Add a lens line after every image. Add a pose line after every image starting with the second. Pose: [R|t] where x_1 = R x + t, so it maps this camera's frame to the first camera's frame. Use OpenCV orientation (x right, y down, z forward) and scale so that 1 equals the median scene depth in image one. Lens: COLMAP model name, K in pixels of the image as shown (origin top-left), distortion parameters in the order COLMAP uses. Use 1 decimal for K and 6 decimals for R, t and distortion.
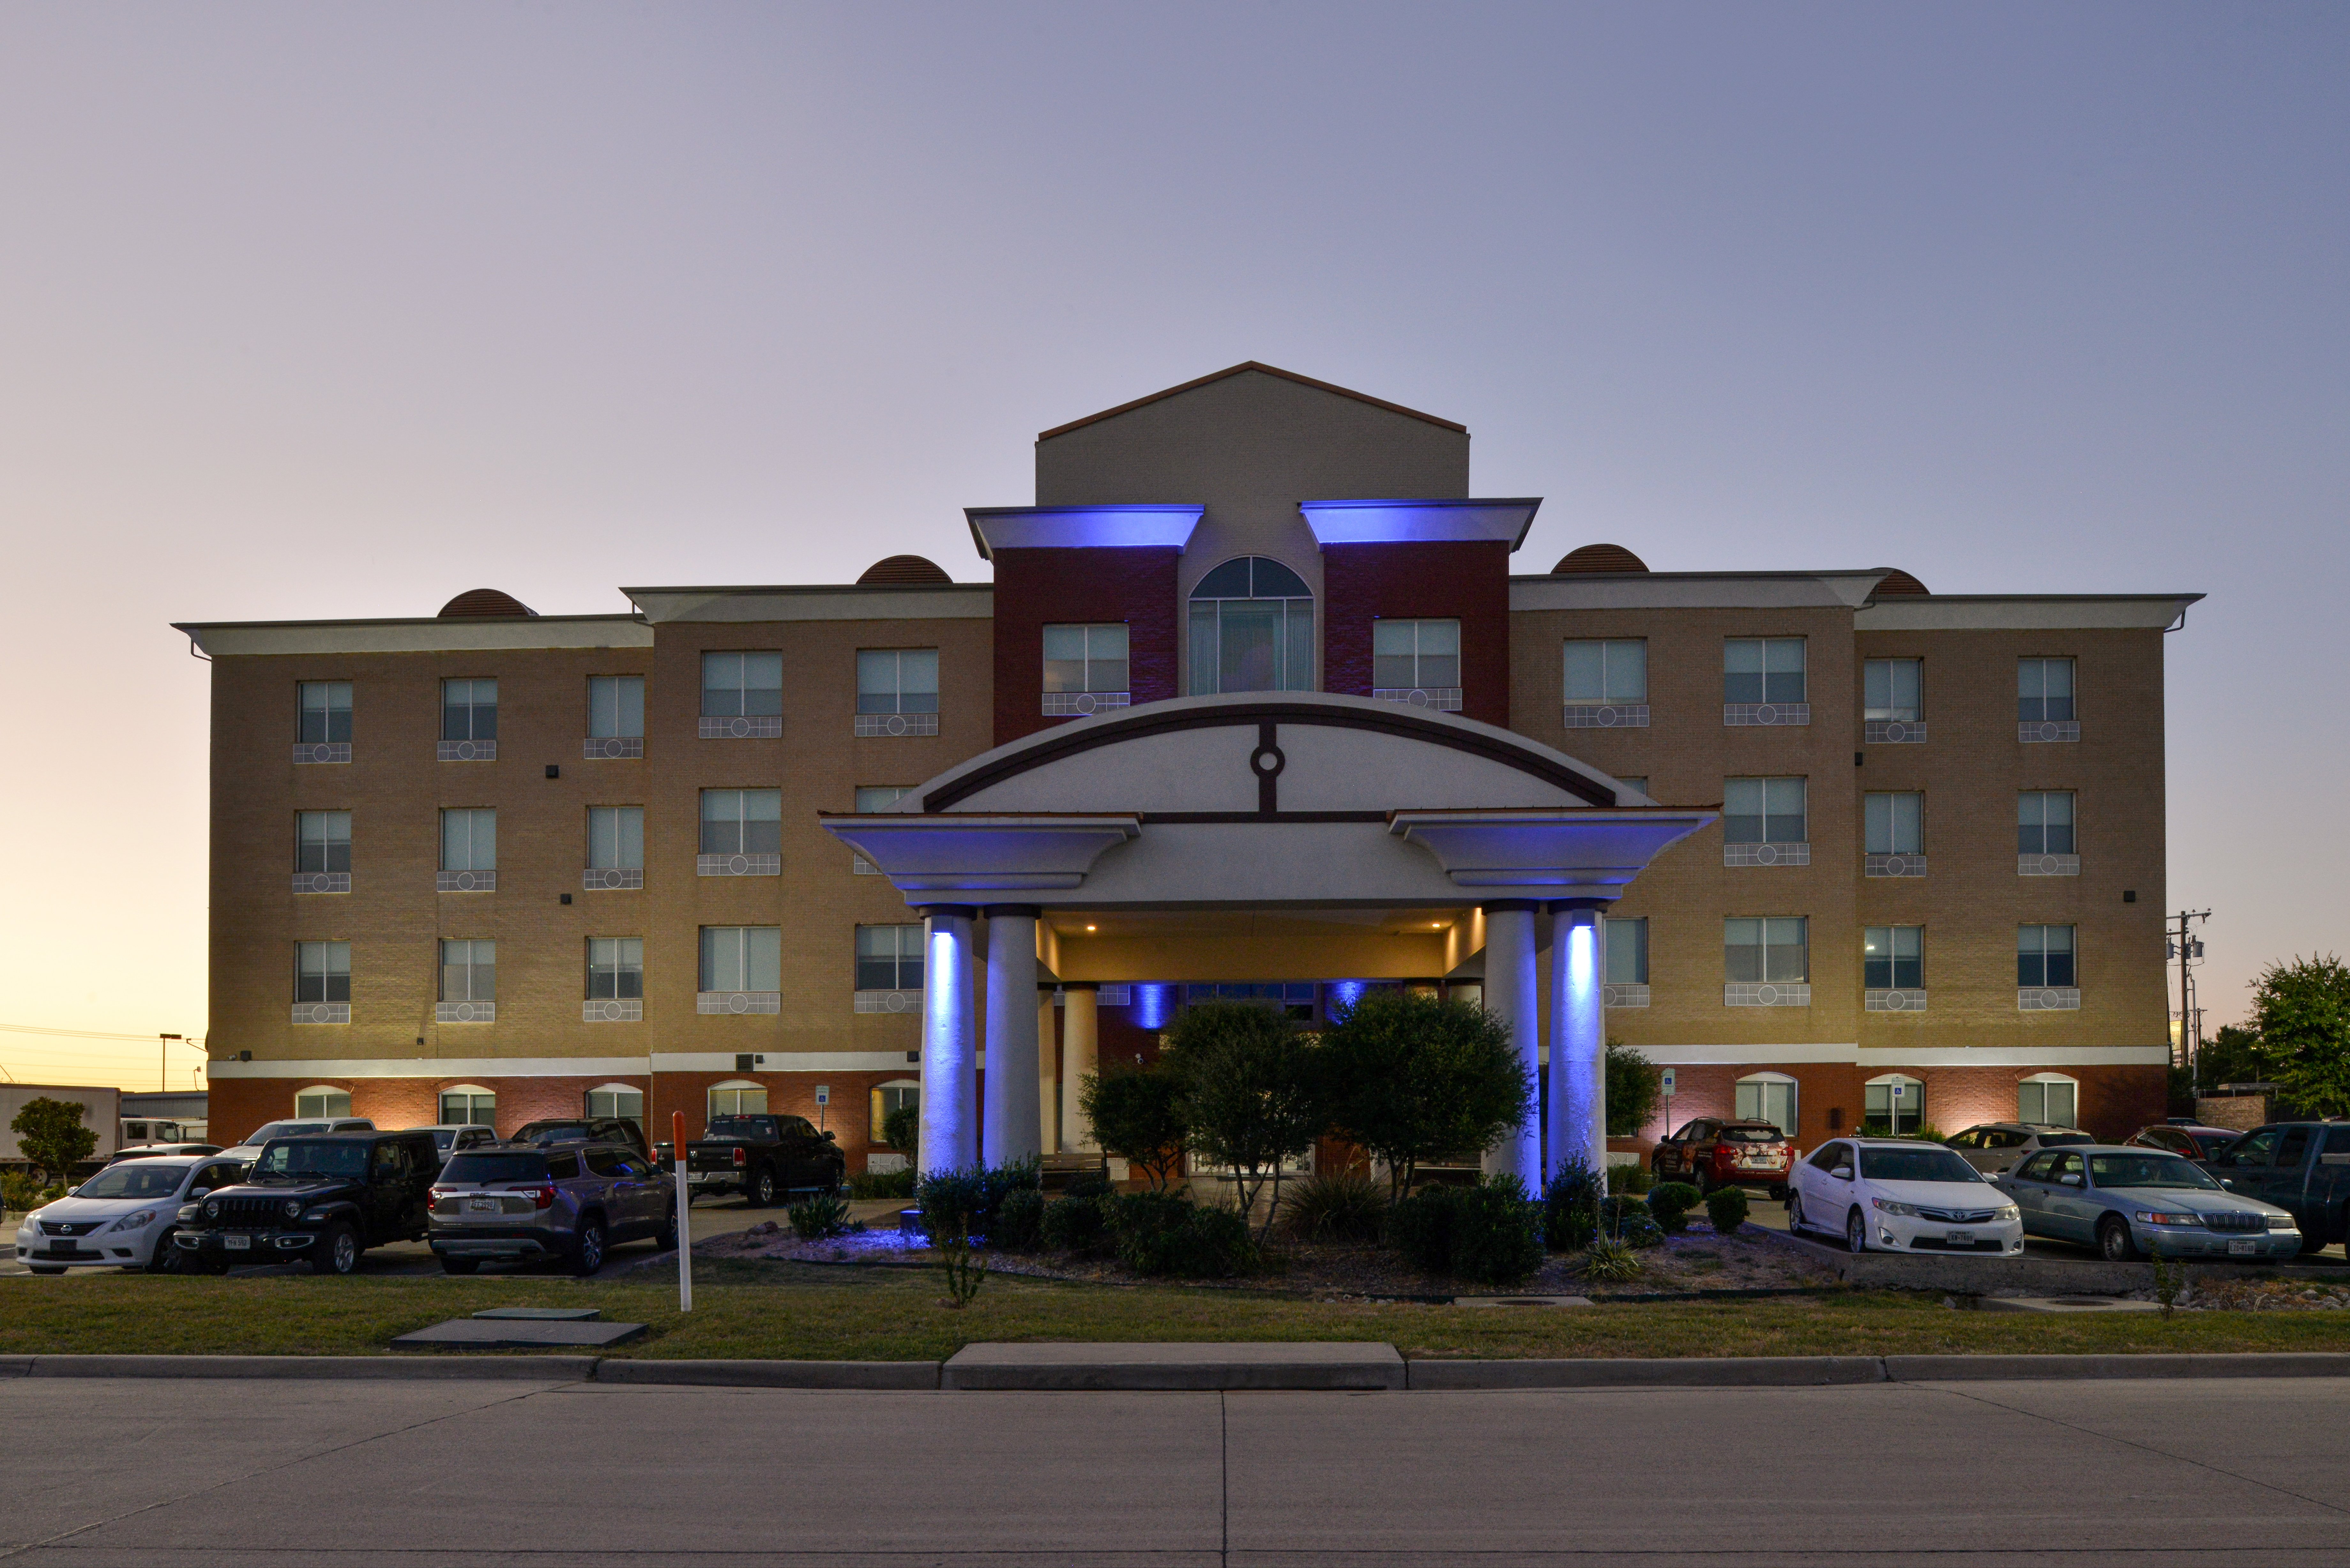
lens RADIAL K [[1635.8, 0, 1186.9], [0, 1635.8, 583.2], [0, 0, 1]] dist [-0.000576, -0.001463]
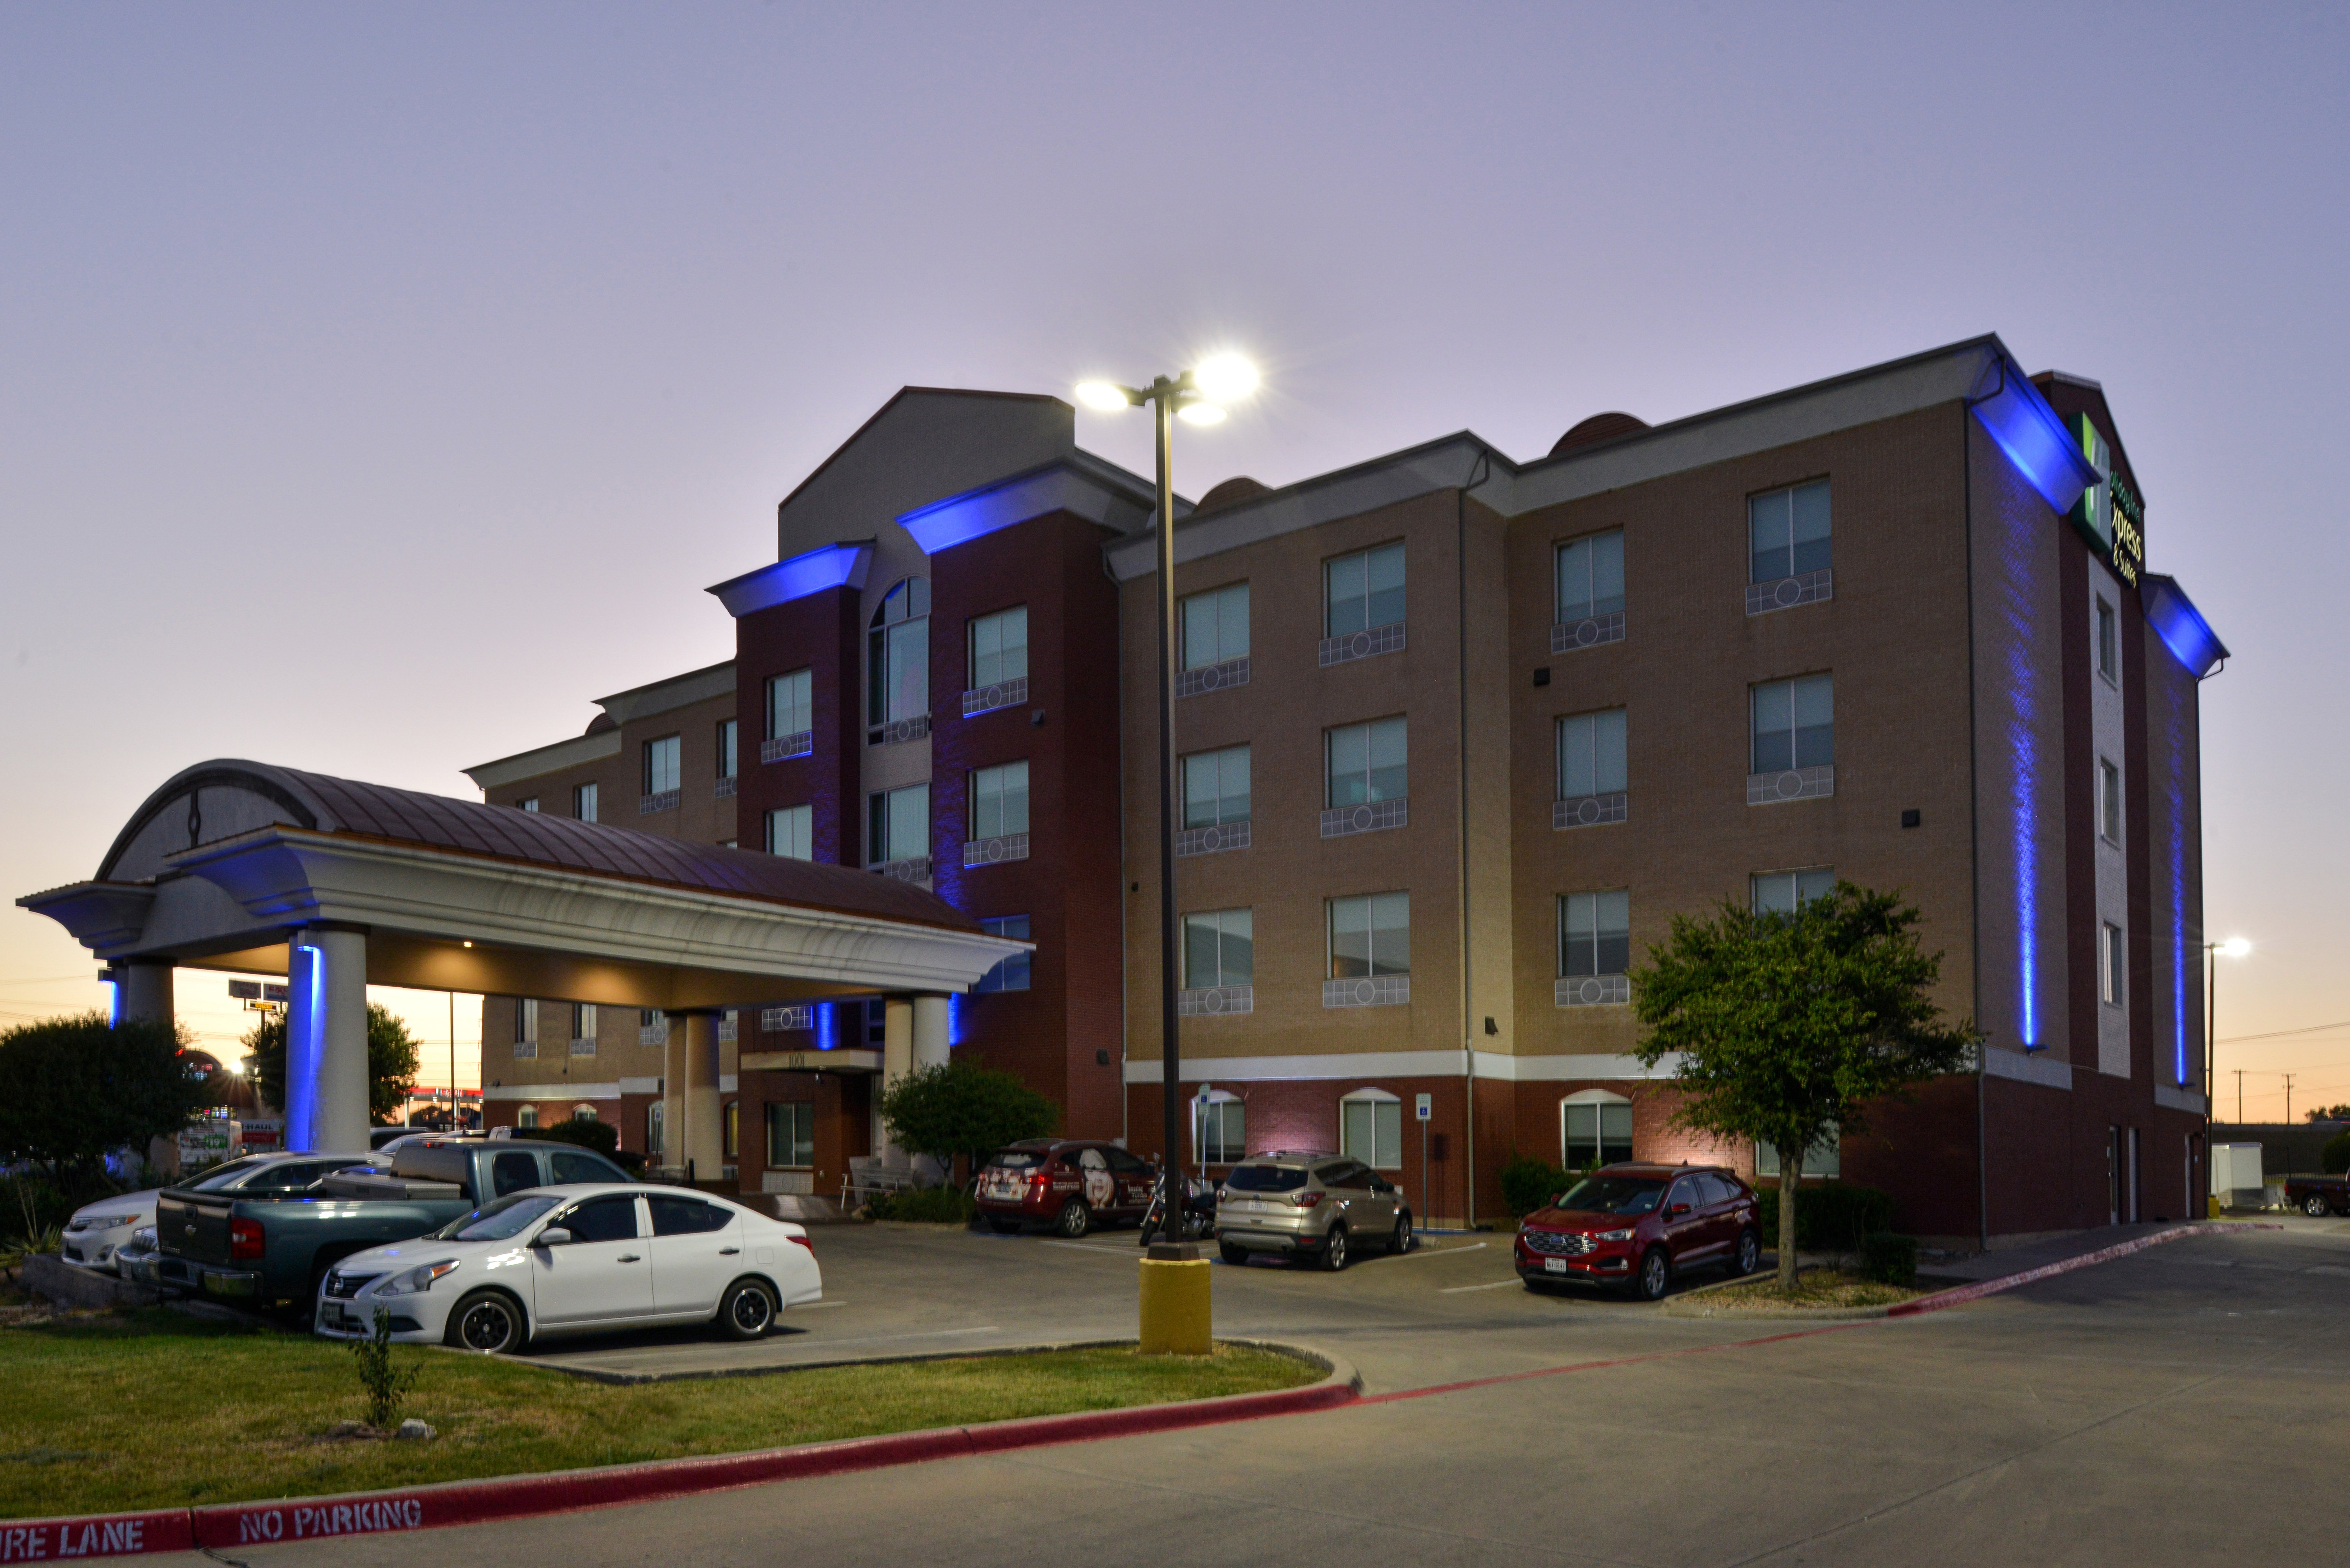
lens RADIAL K [[1635.8, 0, 1186.9], [0, 1635.8, 583.2], [0, 0, 1]] dist [-0.000576, -0.001463]
pose [[0.760917, -0.192579, -0.619612, 0.788746], [0.184586, 0.979730, -0.077824, 0.096691], [0.622040, -0.055155, 0.781041, 0.312843]]
